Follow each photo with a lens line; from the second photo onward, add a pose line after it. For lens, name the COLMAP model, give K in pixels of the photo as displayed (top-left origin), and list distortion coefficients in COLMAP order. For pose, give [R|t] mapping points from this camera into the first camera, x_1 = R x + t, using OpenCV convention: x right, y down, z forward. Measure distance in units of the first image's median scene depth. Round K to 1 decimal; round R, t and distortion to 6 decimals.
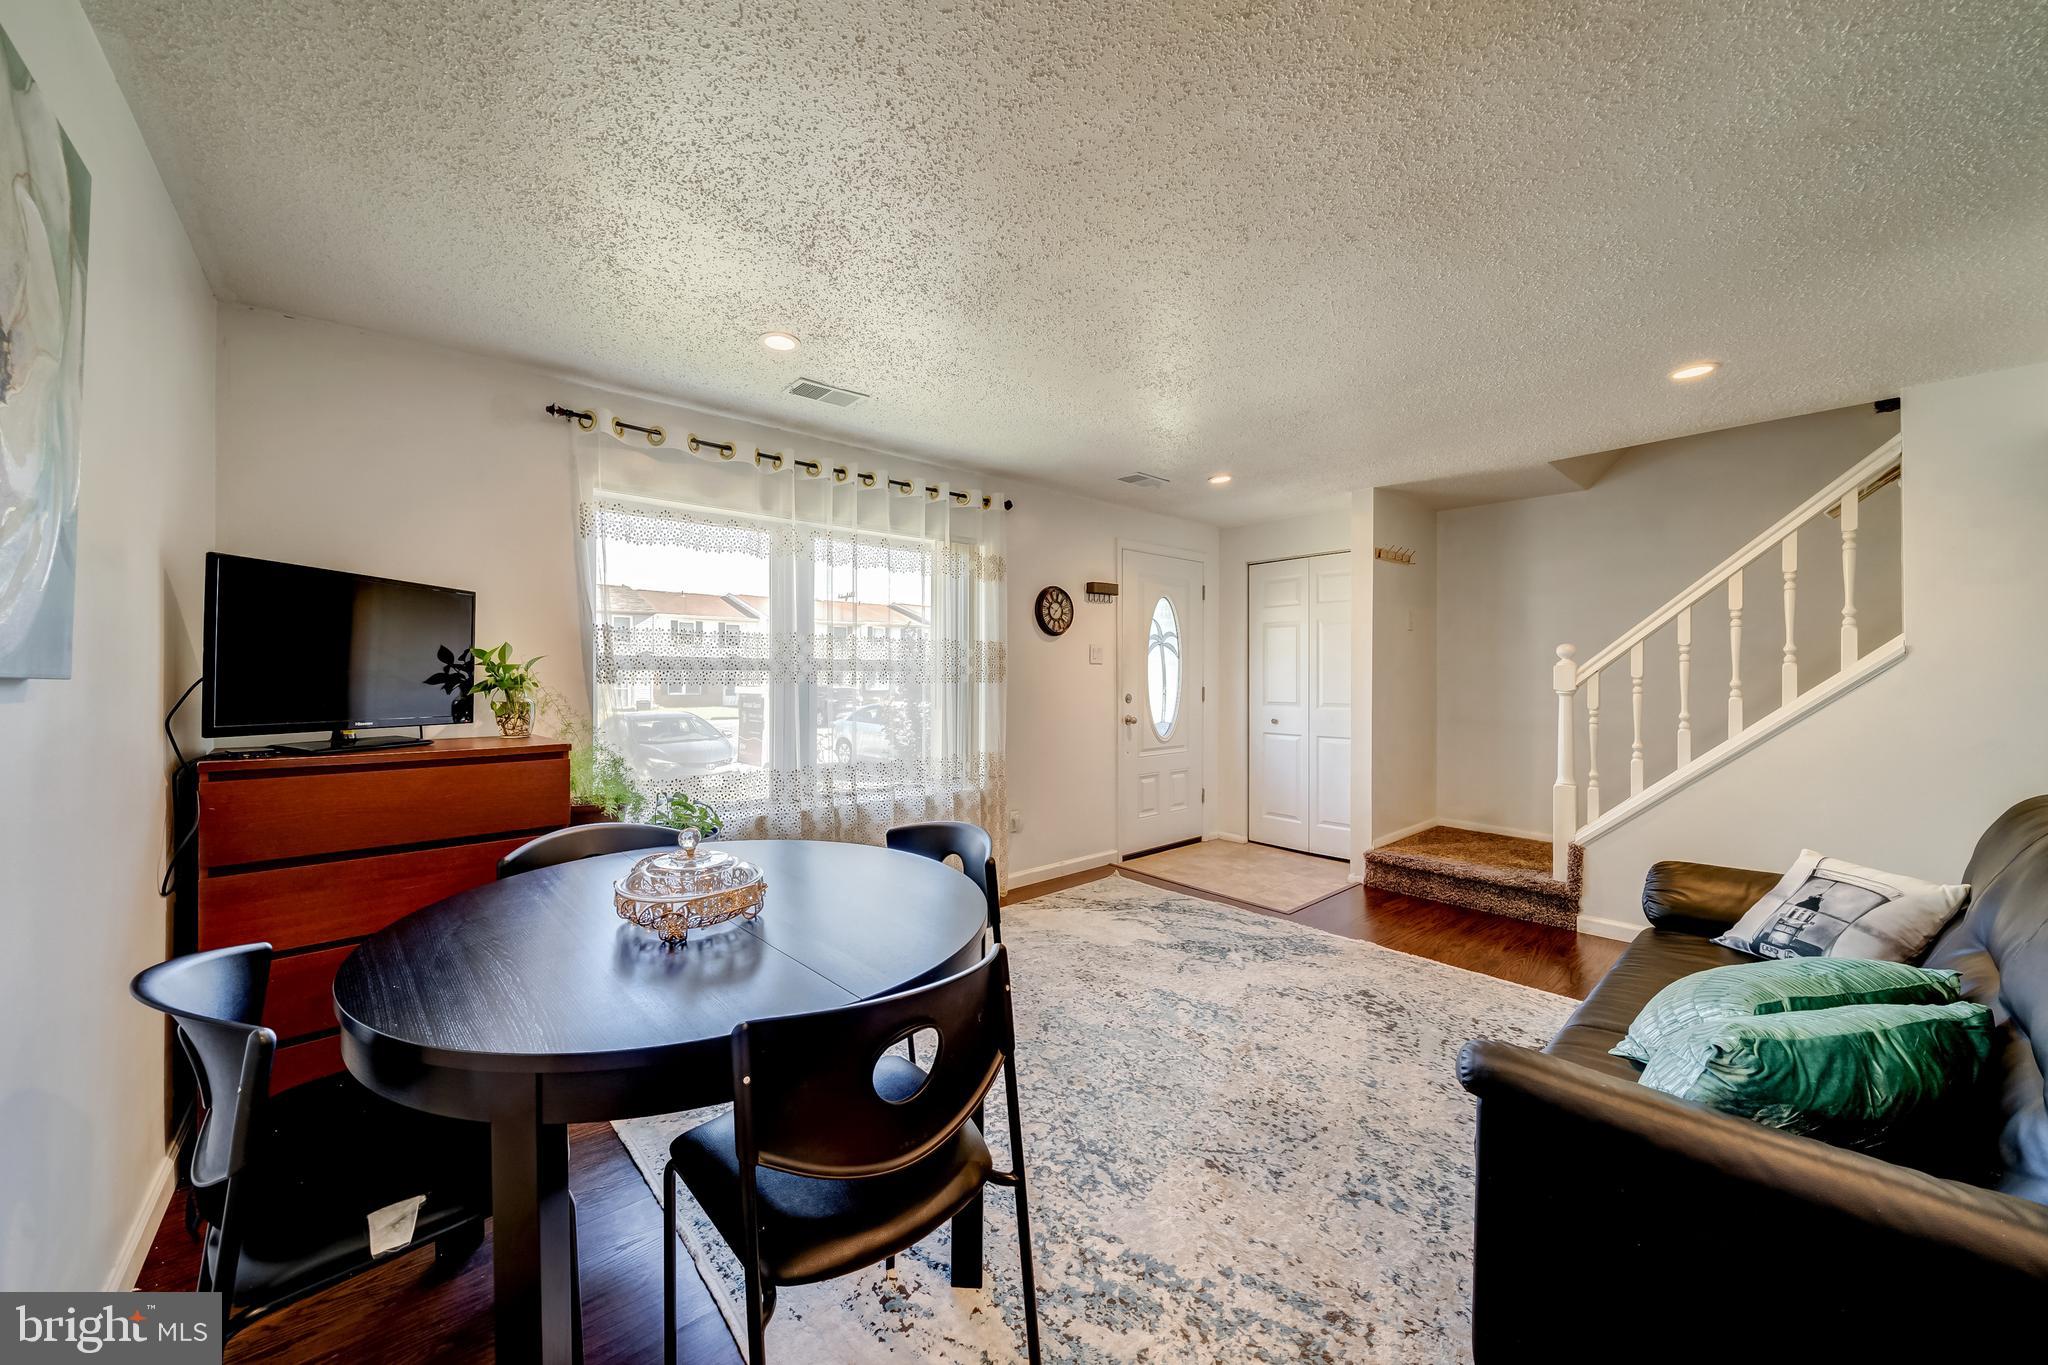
lens RADIAL K [[730.2, 0, 980.3], [0, 730.2, 679.4], [0, 0, 1]] dist [-0.007422, -0.000072]
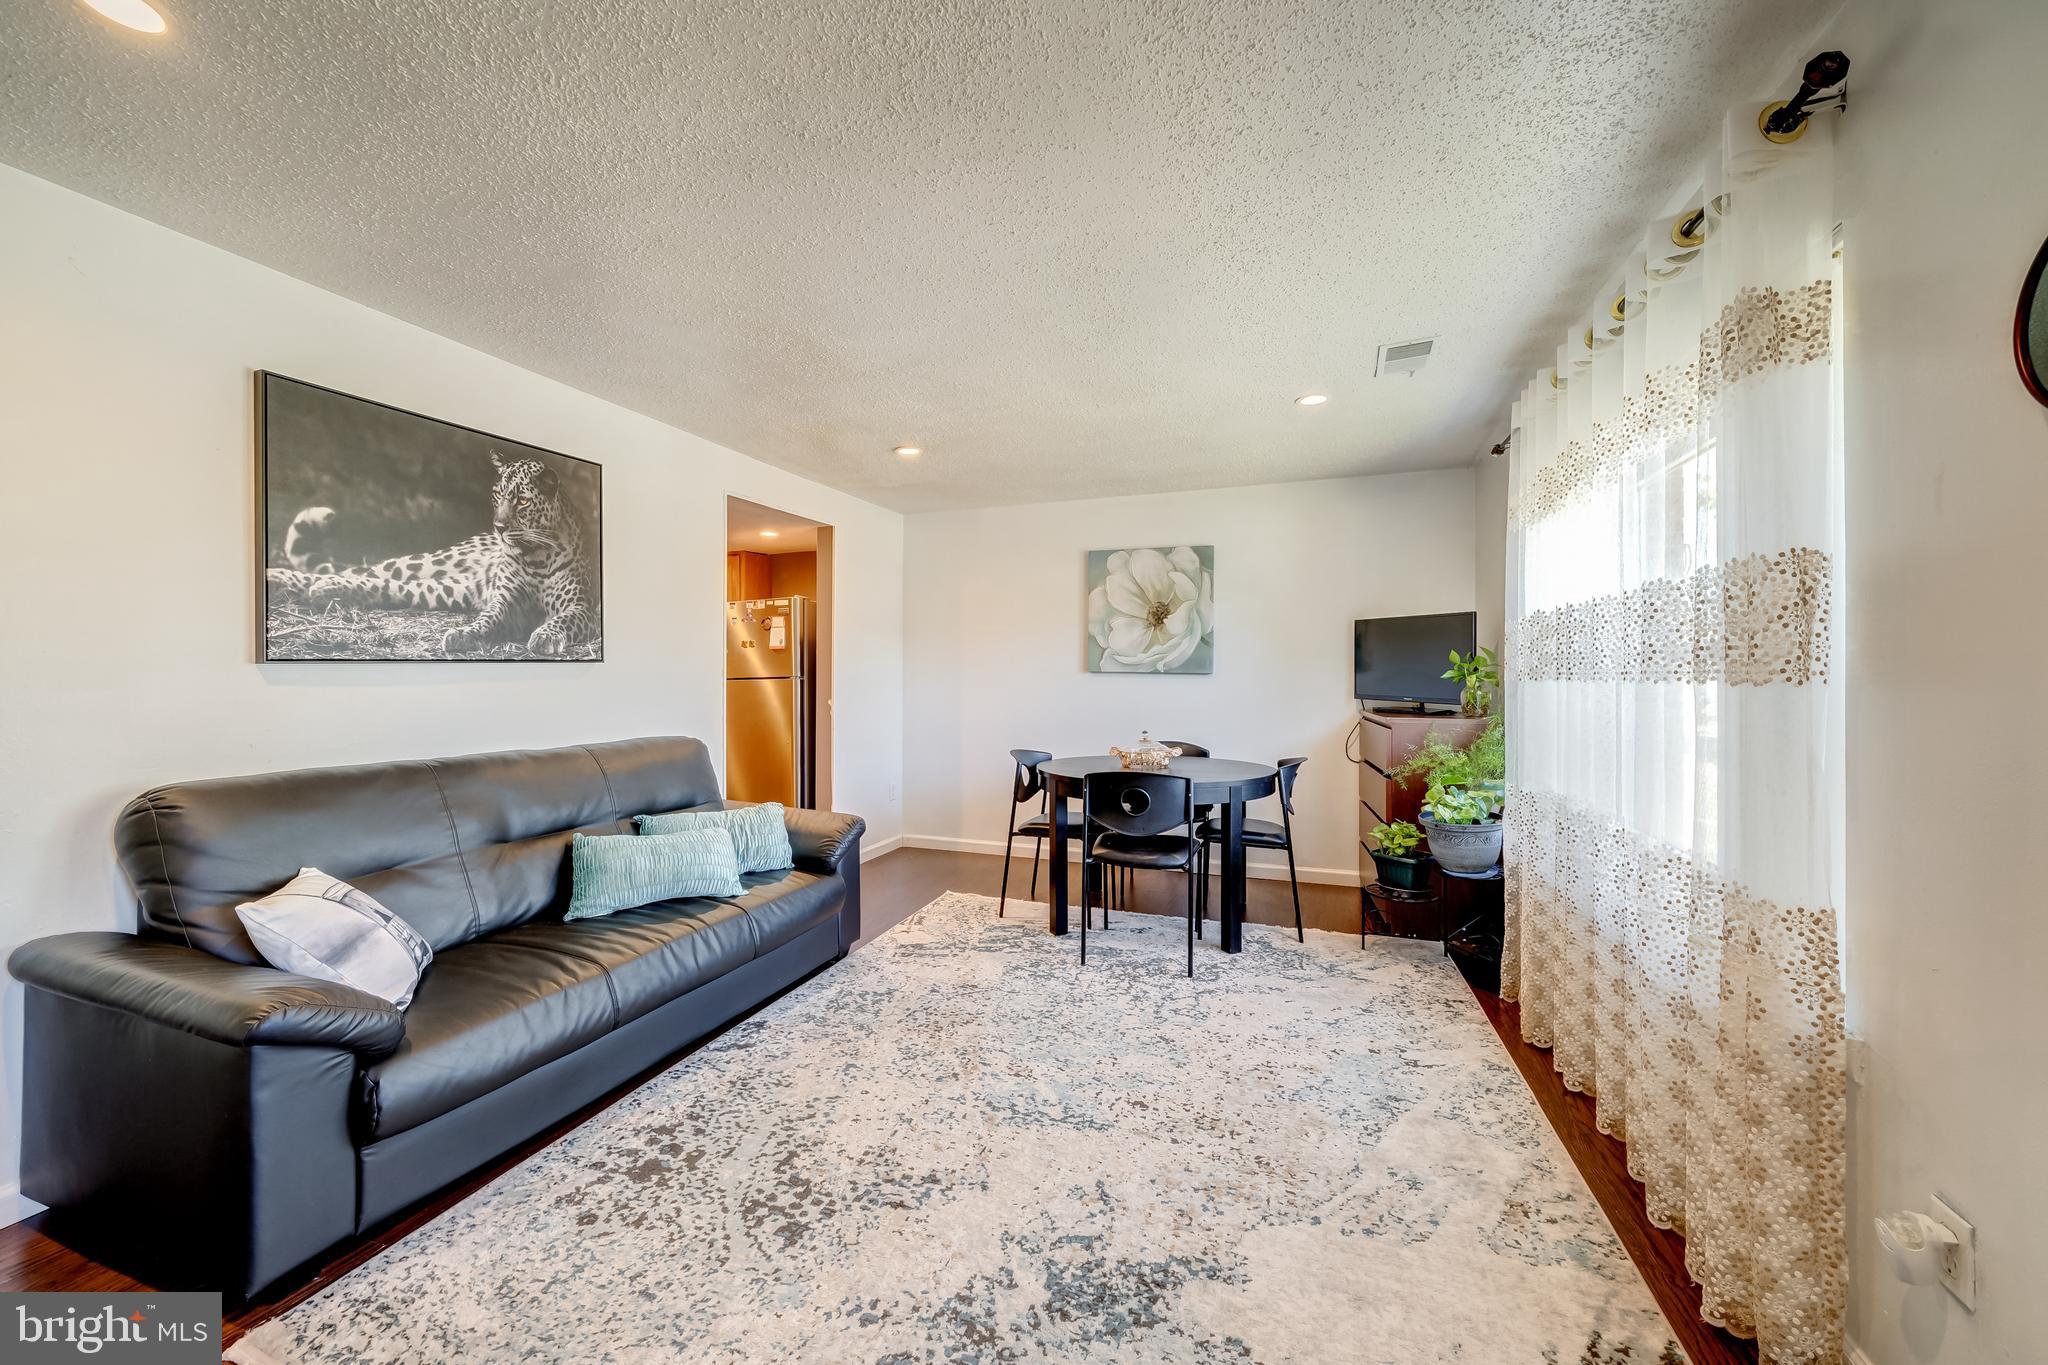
lens RADIAL K [[722.1, 0, 1055.4], [0, 722.1, 674.2], [0, 0, 1]] dist [-0.000720, -0.000064]
pose [[-0.844480, -0.001304, -0.535586, 0.418678], [-0.002163, 0.999997, 0.000974, -0.000079], [0.535583, 0.001981, -0.844480, 1.005659]]
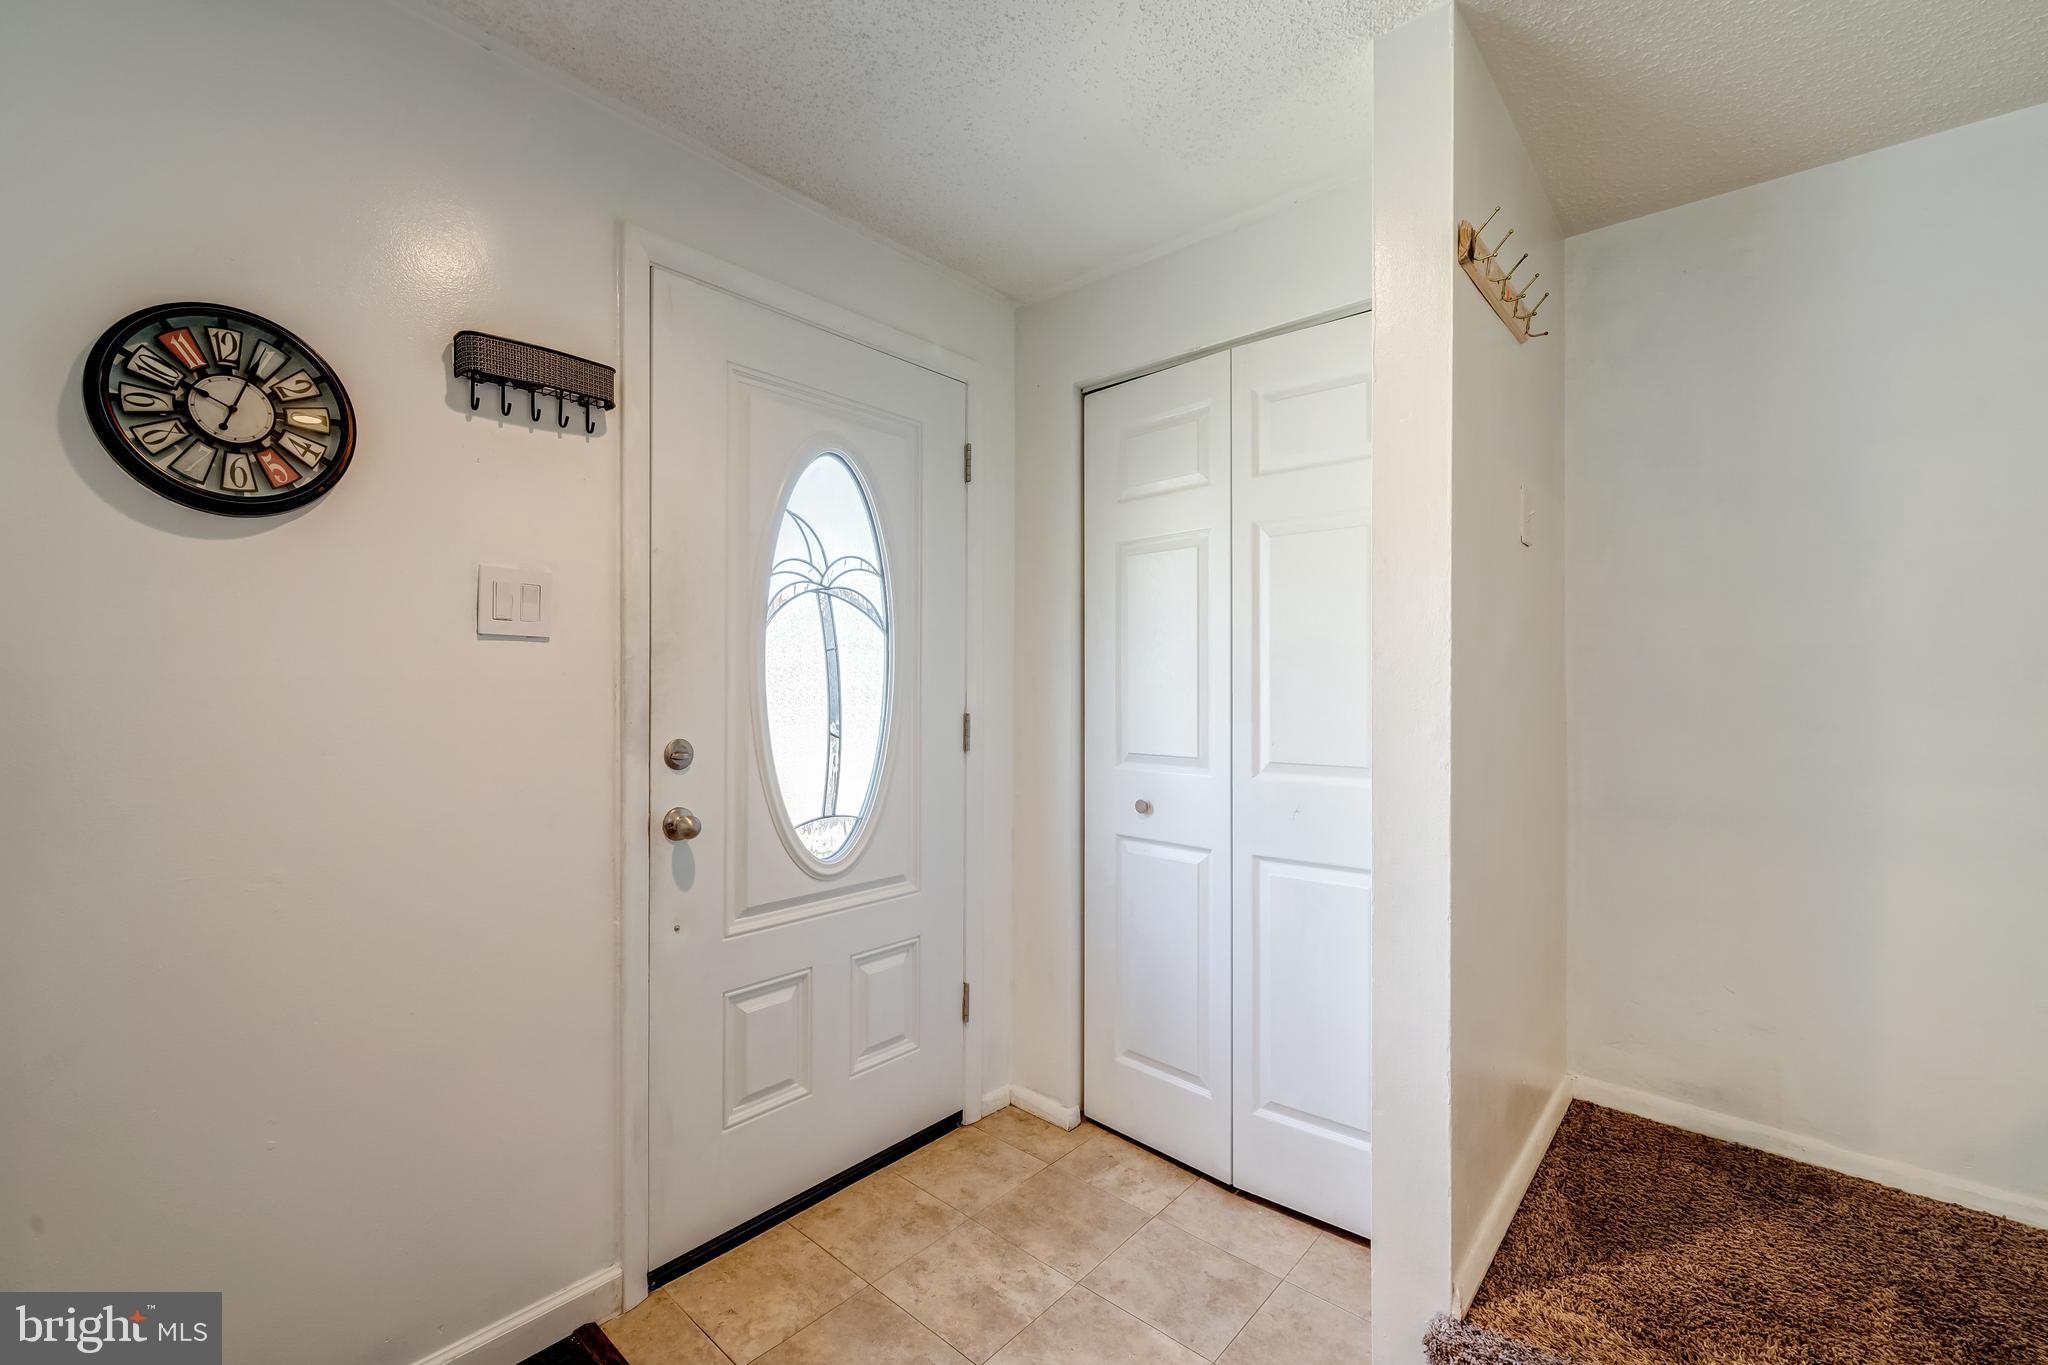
lens RADIAL K [[849.0, 0, 999.0], [0, 849.0, 687.1], [0, 0, 1]] dist [0.000501, 0.000052]
pose [[0.987998, 0.001696, 0.154459, 0.310107], [-0.000949, 0.999987, -0.004910, -0.001231], [-0.154465, 0.004705, 0.987987, 0.687108]]
